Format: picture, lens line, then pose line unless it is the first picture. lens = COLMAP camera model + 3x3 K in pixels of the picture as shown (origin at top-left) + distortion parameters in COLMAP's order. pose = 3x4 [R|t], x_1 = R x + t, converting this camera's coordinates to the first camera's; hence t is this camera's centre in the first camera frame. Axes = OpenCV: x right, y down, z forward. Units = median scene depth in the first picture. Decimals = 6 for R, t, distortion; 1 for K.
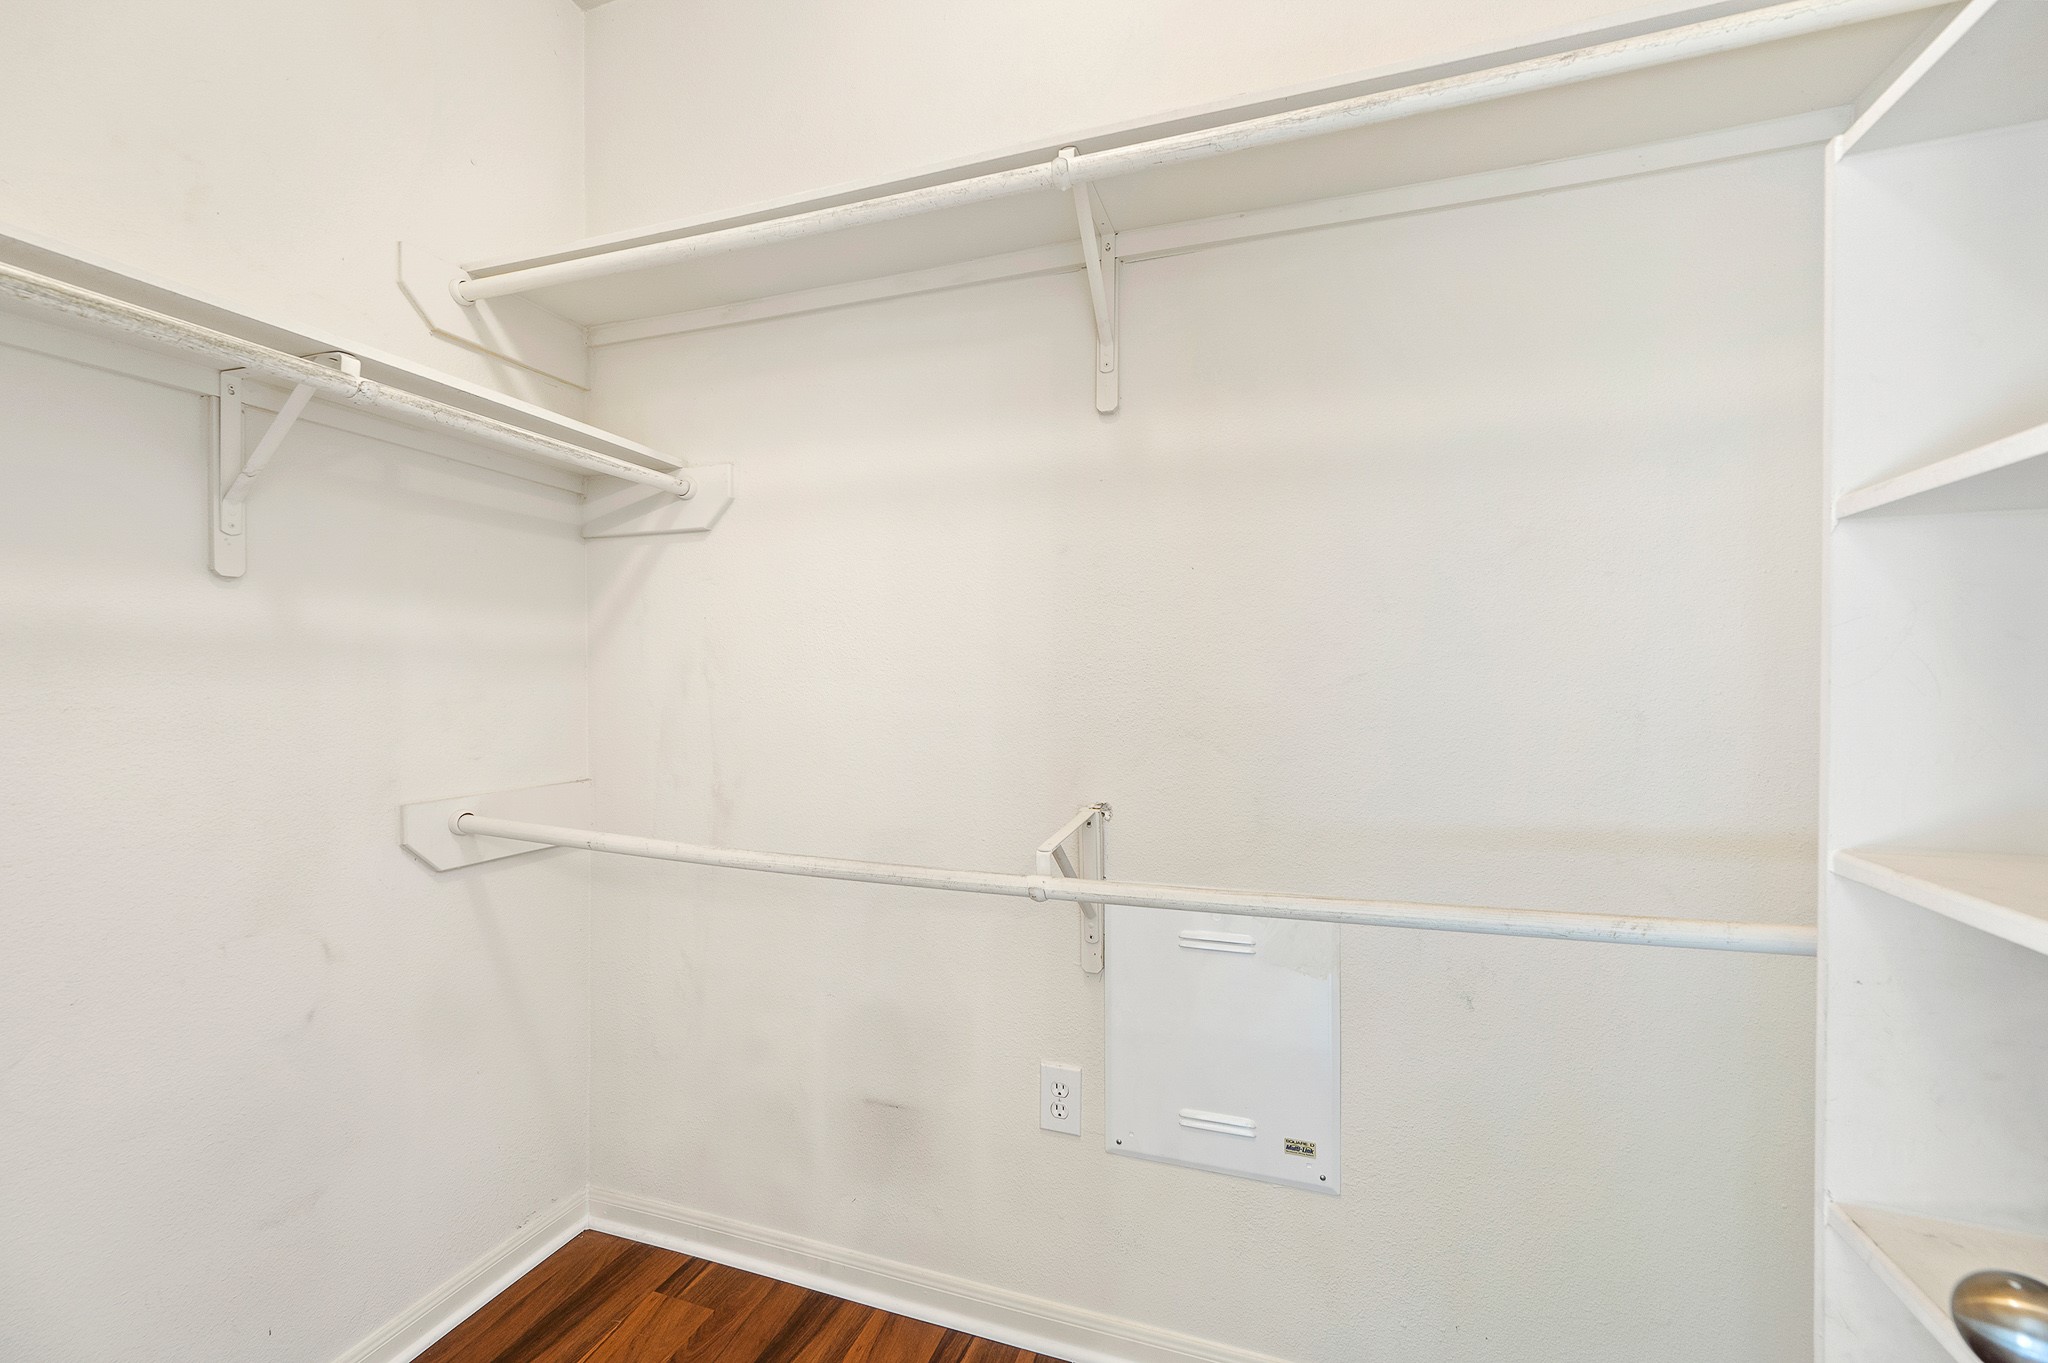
lens RADIAL K [[806.3, 0, 1025.4], [0, 806.3, 680.7], [0, 0, 1]] dist [0.001314, 0.000114]
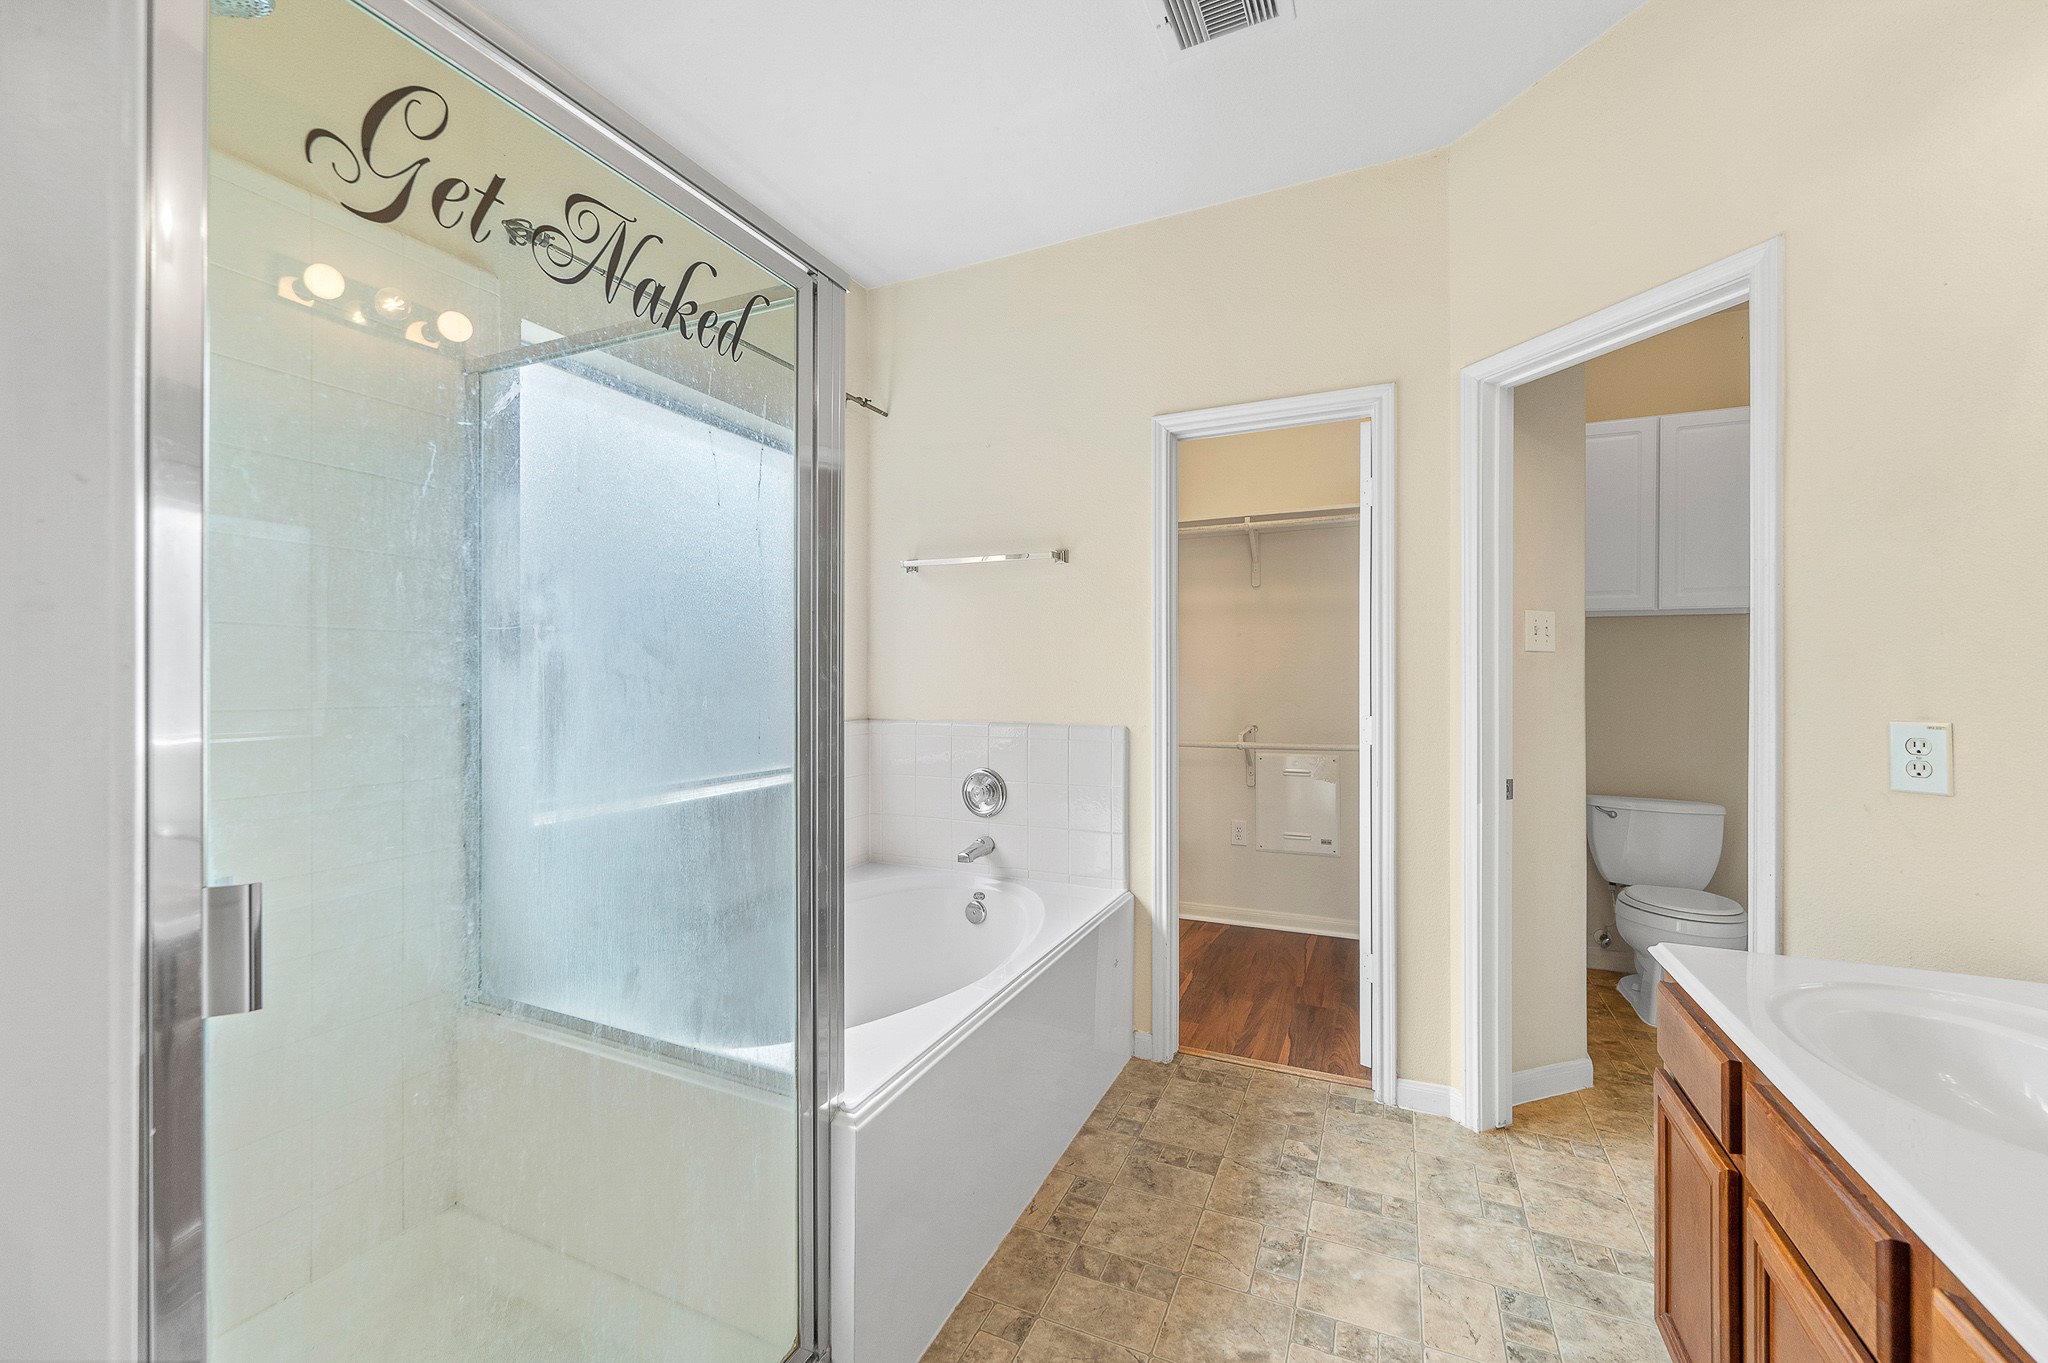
lens RADIAL K [[806.3, 0, 1025.6], [0, 806.3, 680.0], [0, 0, 1]] dist [0.001314, 0.000114]
pose [[0.995307, -0.002663, -0.096726, -0.431008], [0.002436, 0.999994, -0.002461, -0.001365], [0.096732, 0.002213, 0.995308, -1.895992]]
